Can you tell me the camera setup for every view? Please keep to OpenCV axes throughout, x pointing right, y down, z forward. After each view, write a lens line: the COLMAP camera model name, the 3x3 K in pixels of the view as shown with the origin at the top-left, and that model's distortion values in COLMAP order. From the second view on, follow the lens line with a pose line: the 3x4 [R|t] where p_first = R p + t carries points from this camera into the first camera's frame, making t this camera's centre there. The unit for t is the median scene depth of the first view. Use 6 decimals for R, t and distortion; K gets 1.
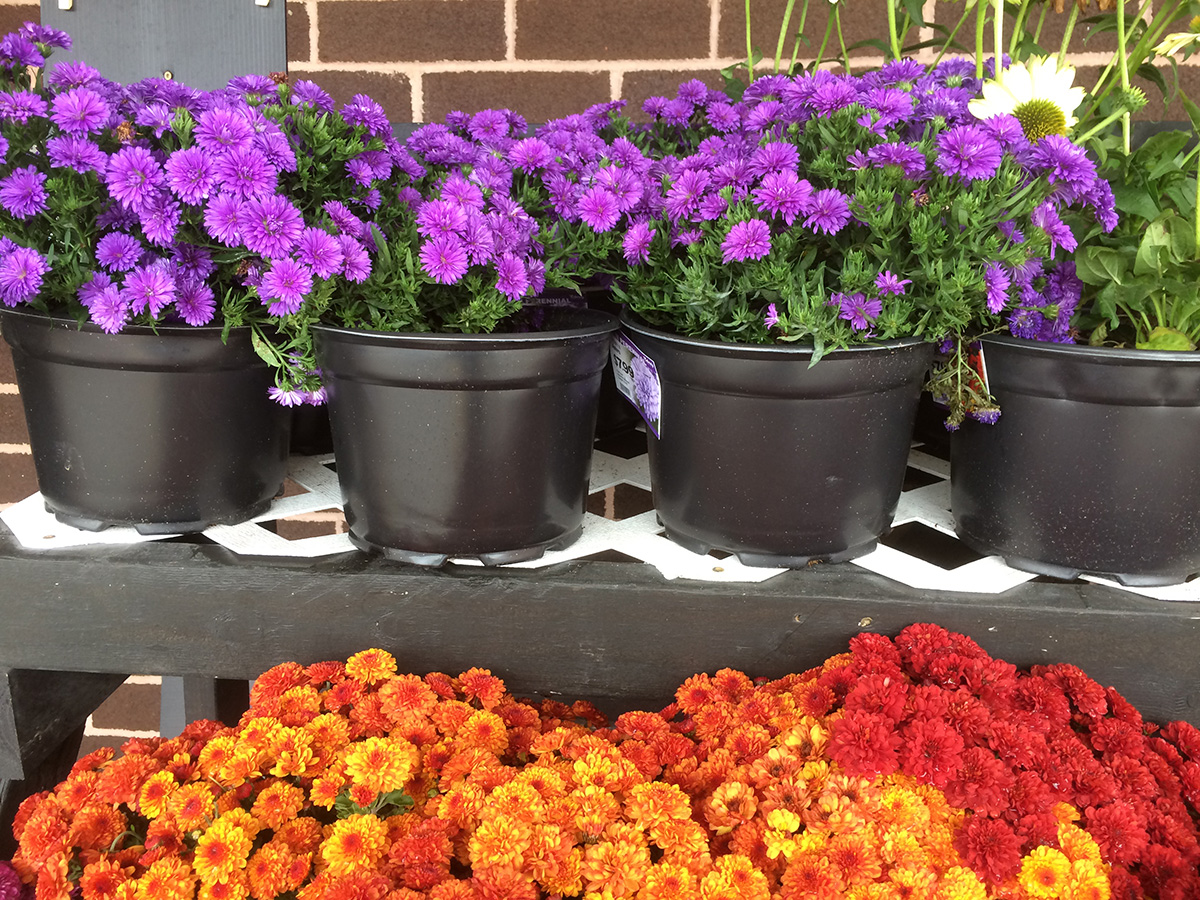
lens RADIAL K [[1020.0, 0, 600.0], [0, 1020.0, 450.0], [0, 0, 1]] dist [0.087480, -0.141842]
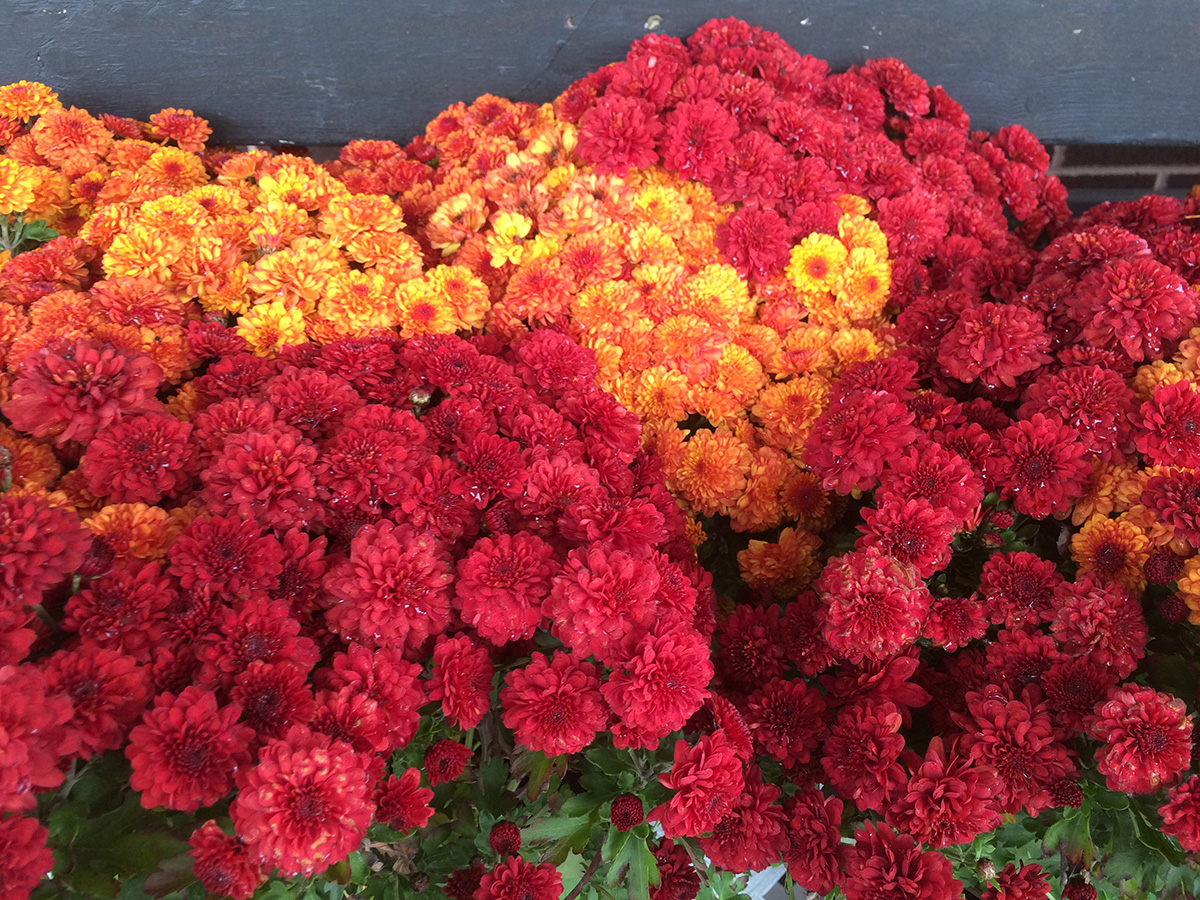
lens RADIAL K [[1020.0, 0, 600.0], [0, 1020.0, 450.0], [0, 0, 1]] dist [0.087480, -0.141842]
pose [[0.995716, -0.064814, 0.065947, 0.177568], [0.035301, 0.925643, 0.376749, 0.214616], [-0.085462, -0.372807, 0.923965, 0.168235]]
